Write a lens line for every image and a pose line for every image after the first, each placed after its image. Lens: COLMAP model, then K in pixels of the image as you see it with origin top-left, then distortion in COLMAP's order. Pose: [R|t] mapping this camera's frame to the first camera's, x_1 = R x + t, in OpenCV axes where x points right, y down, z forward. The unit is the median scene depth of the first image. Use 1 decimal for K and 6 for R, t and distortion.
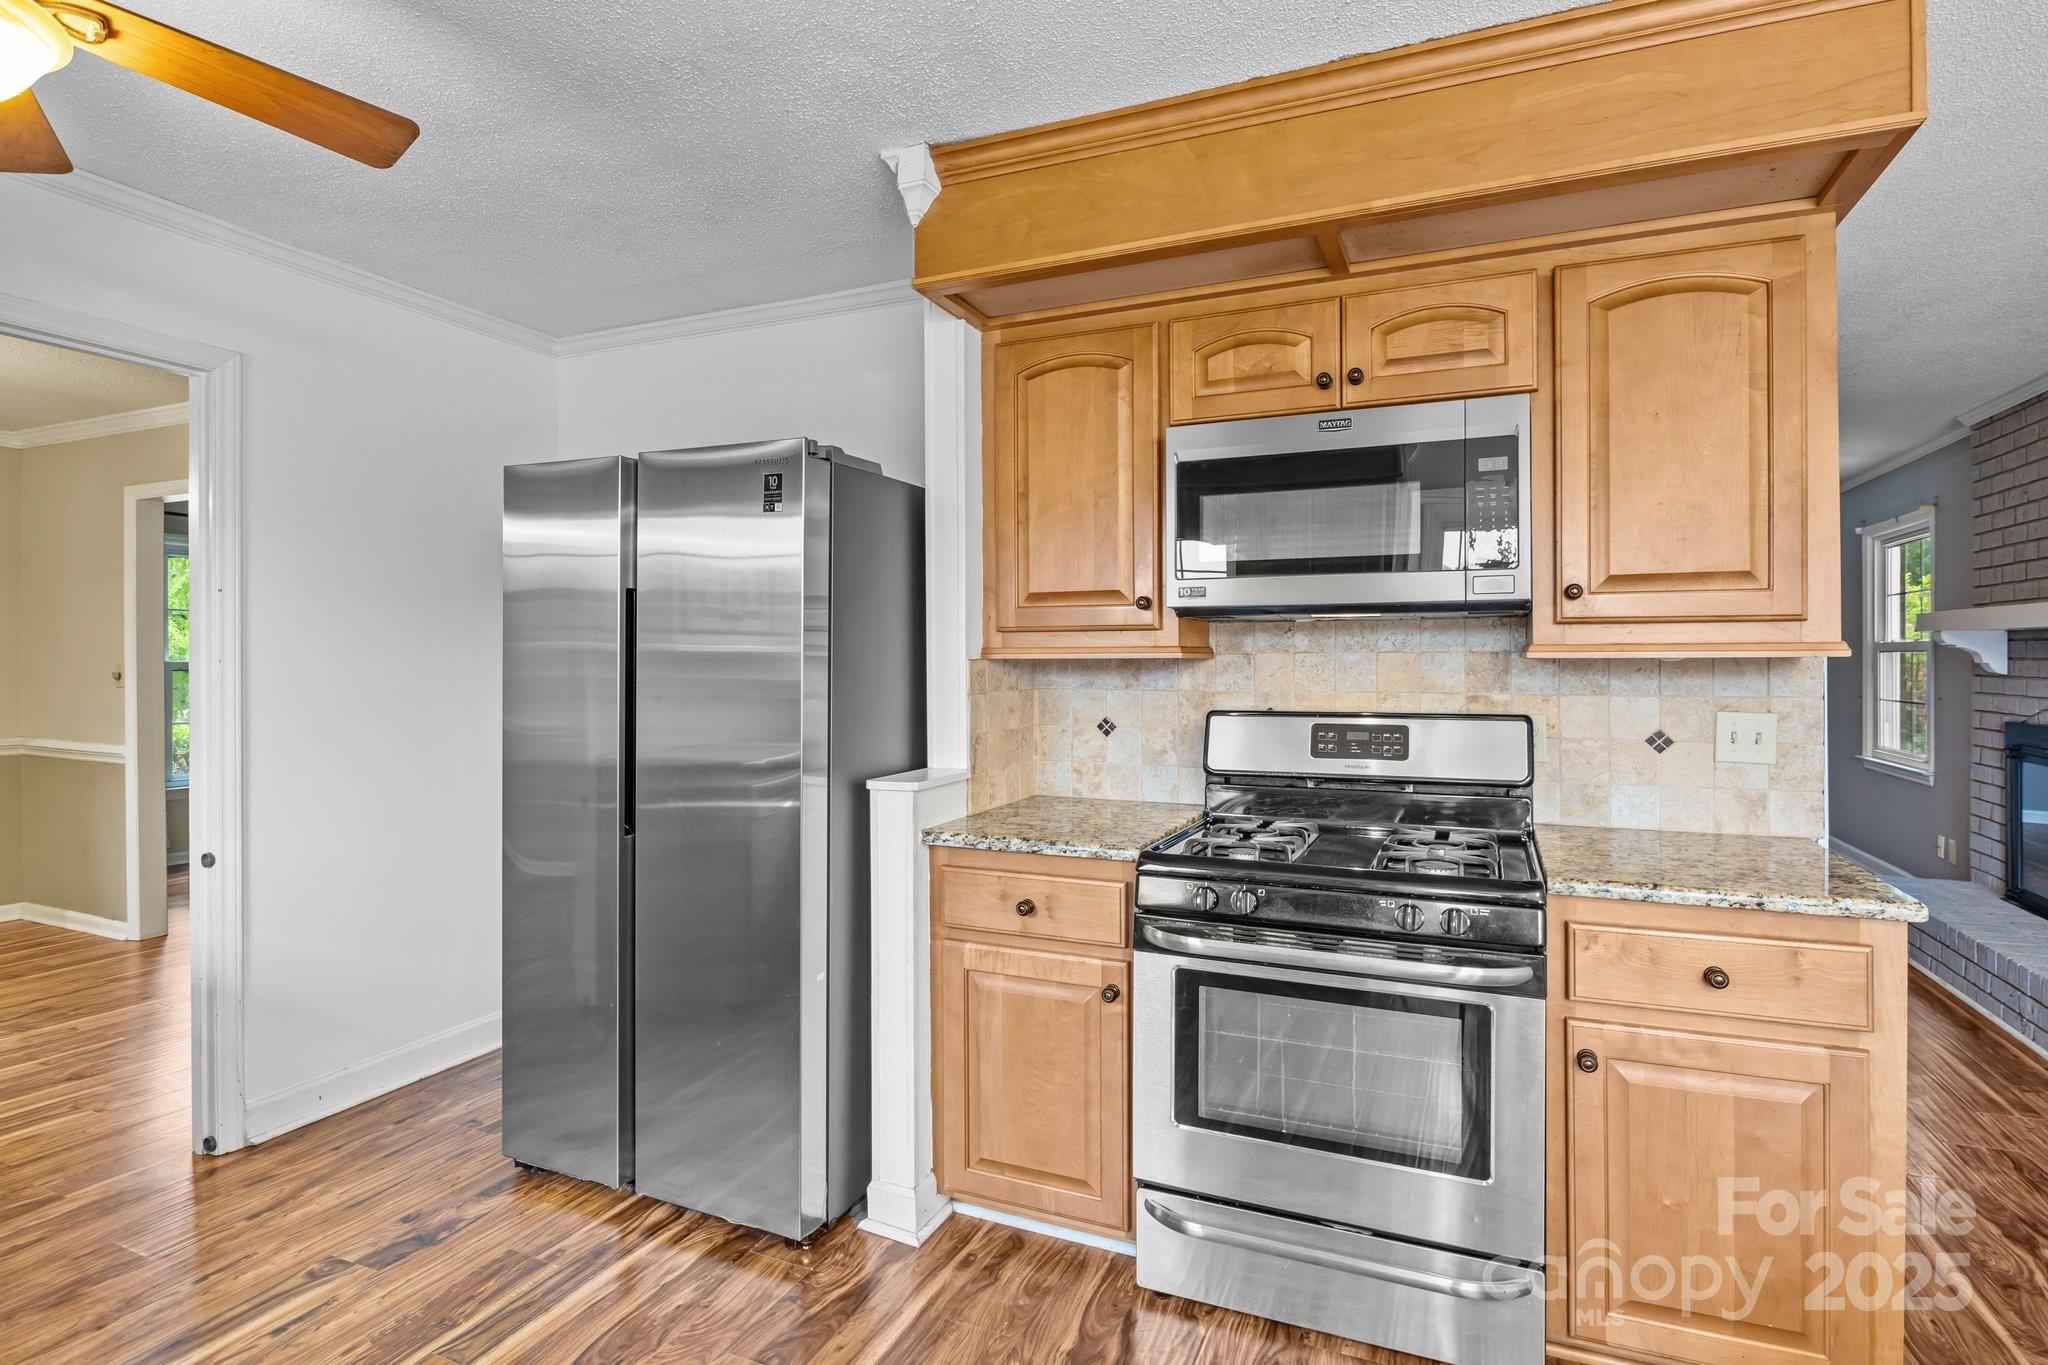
lens RADIAL K [[1021.8, 0, 1031.2], [0, 1021.8, 659.8], [0, 0, 1]] dist [-0.013781, 0.004396]
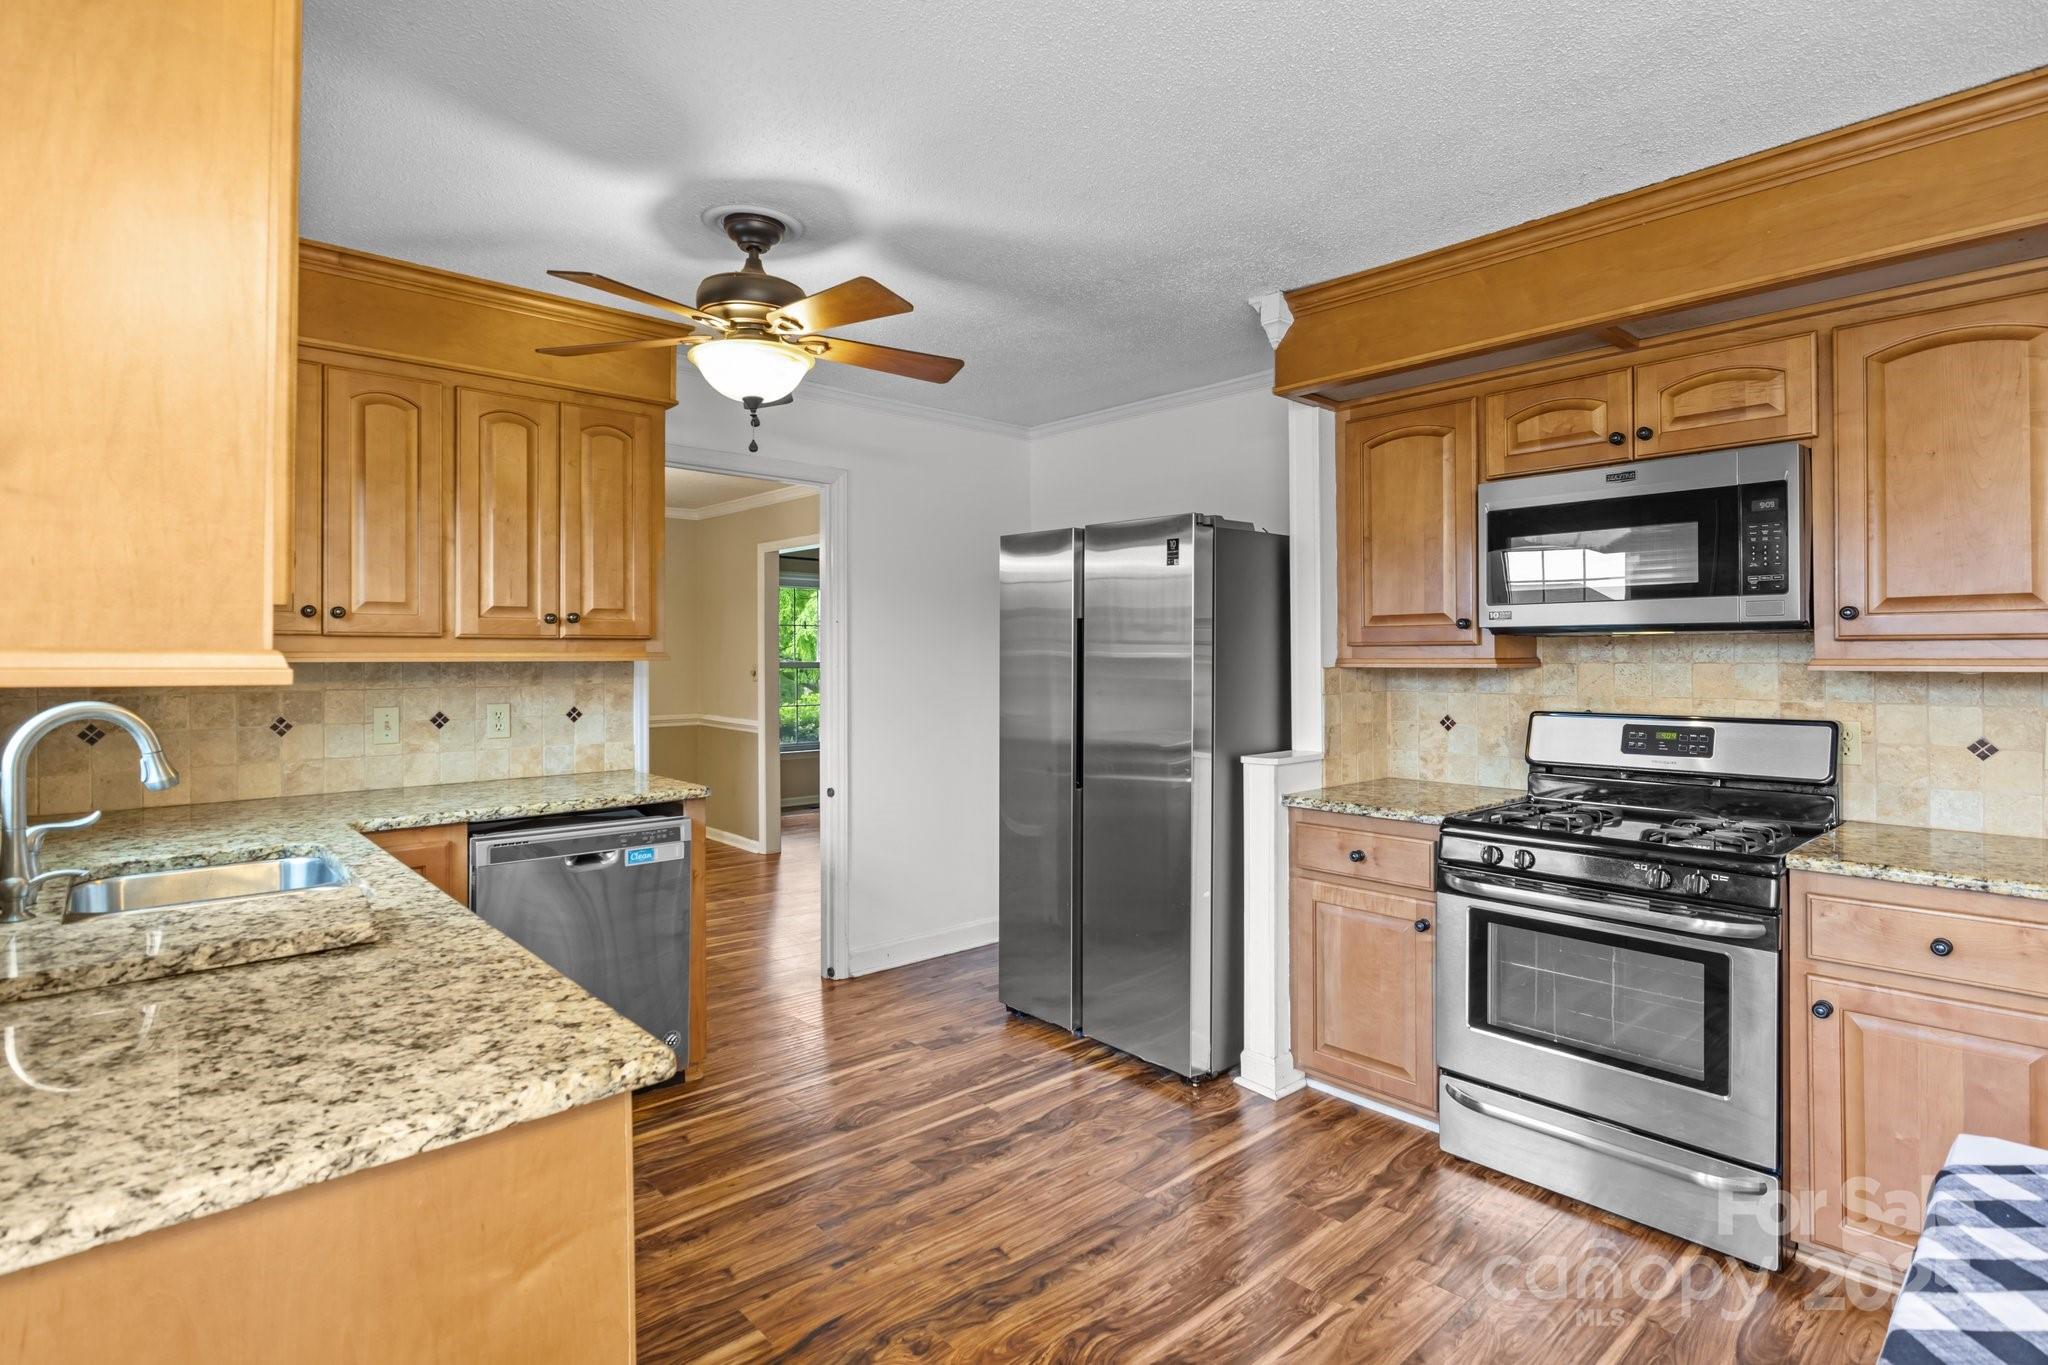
lens RADIAL K [[1021.8, 0, 1033.6], [0, 1021.8, 655.1], [0, 0, 1]] dist [-0.013781, 0.004396]
pose [[0.912136, -0.000817, -0.409886, 0.148424], [0.000450, 0.999999, -0.000992, -0.016949], [0.409887, 0.000720, 0.912136, -0.367606]]
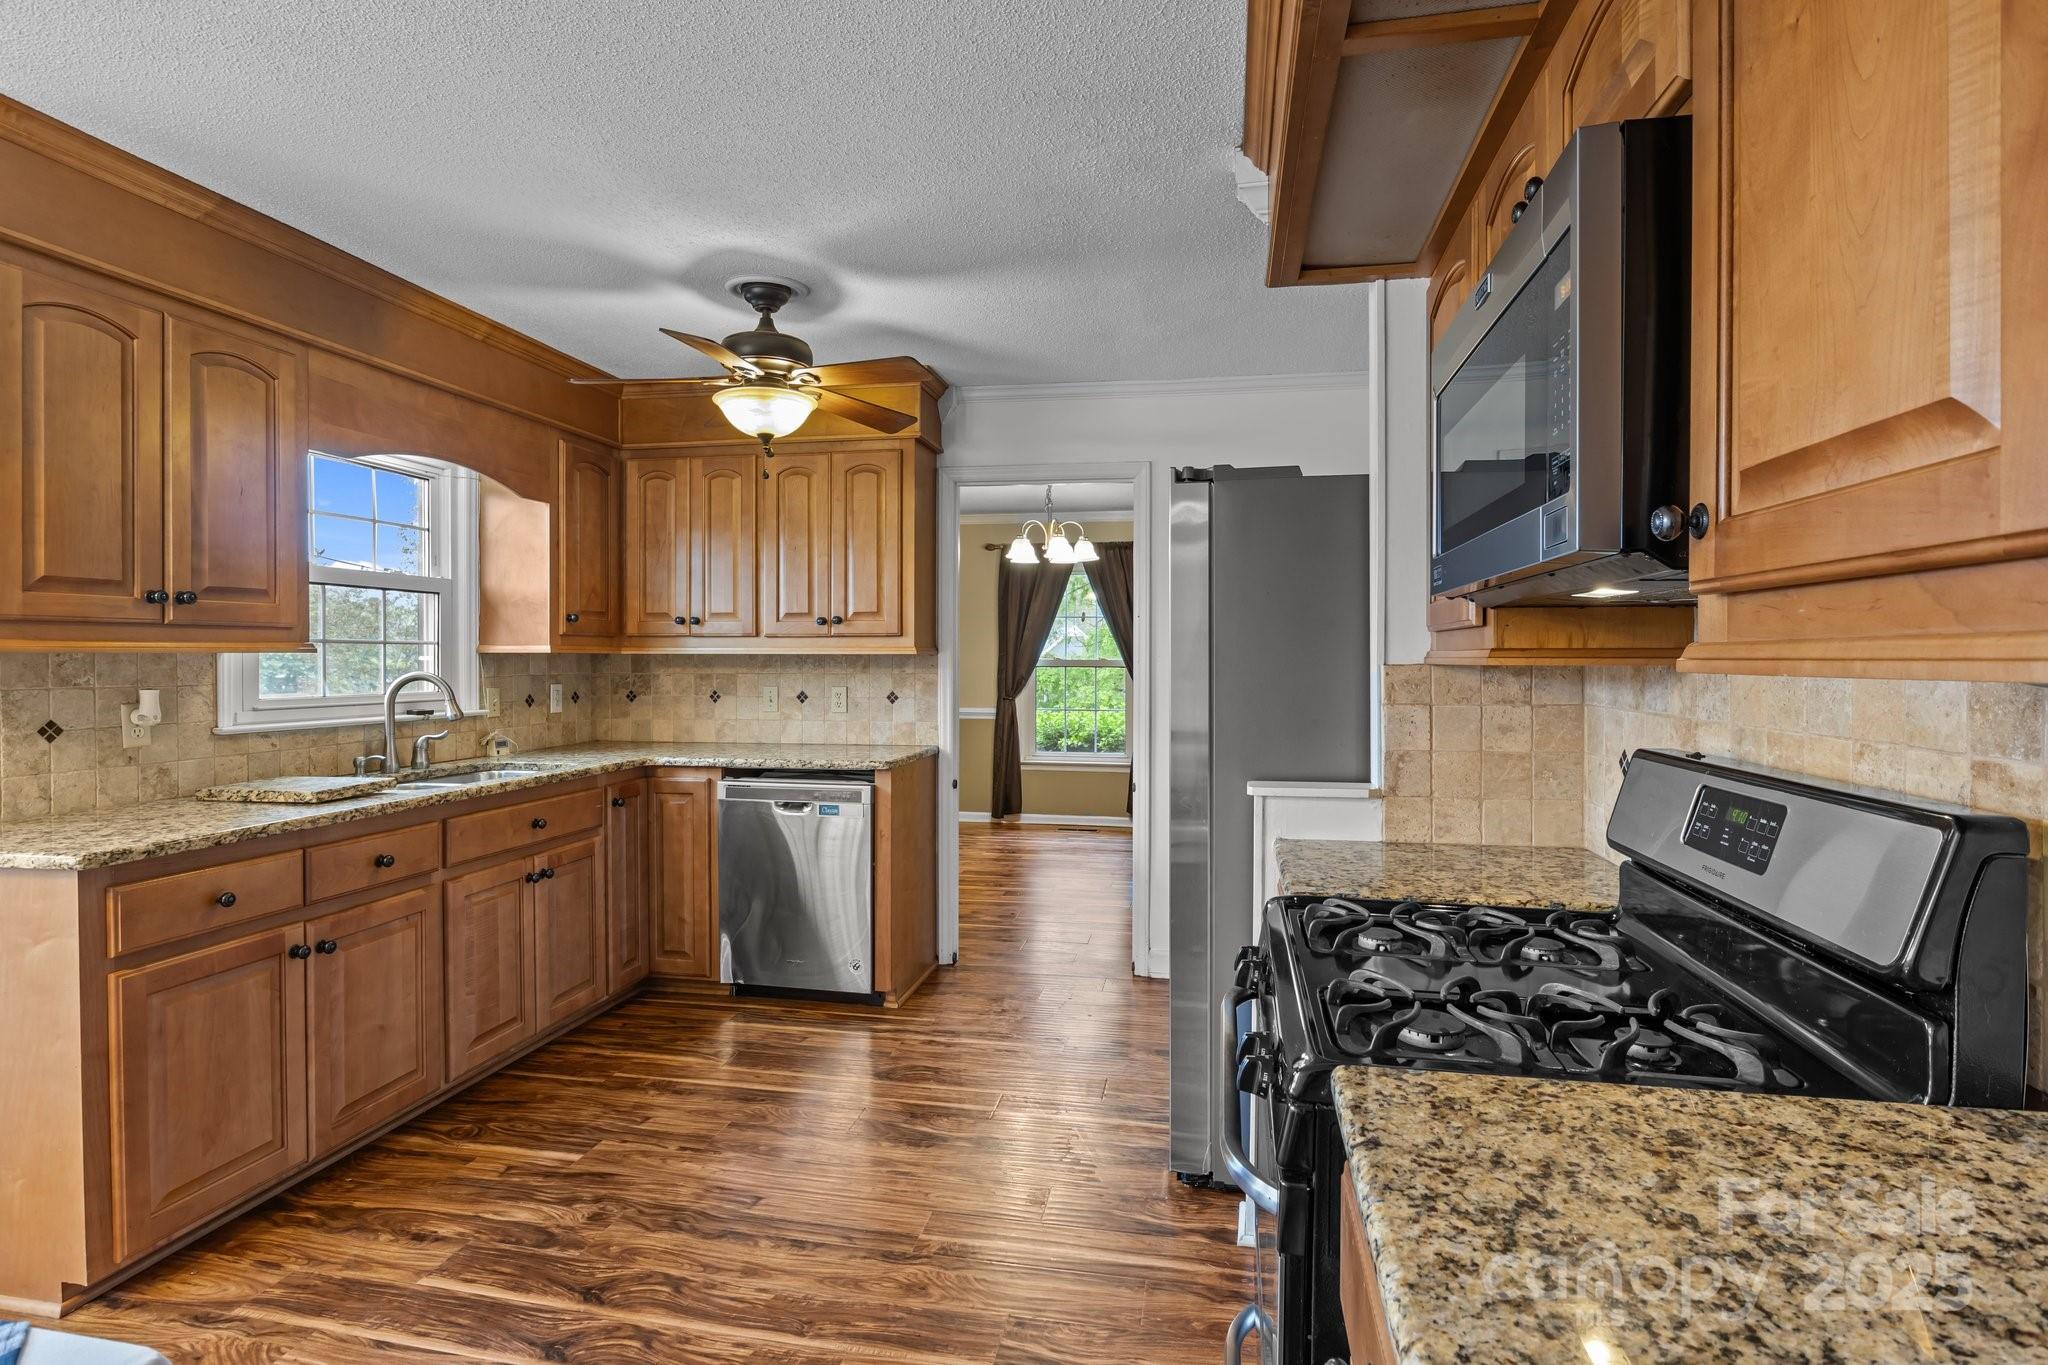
lens RADIAL K [[1021.8, 0, 1031.8], [0, 1021.8, 668.0], [0, 0, 1]] dist [-0.013781, 0.004396]
pose [[0.218821, 0.011884, -0.975693, 0.802444], [-0.001874, 0.999929, 0.011759, -0.007899], [0.975763, -0.000744, 0.218828, 0.565164]]
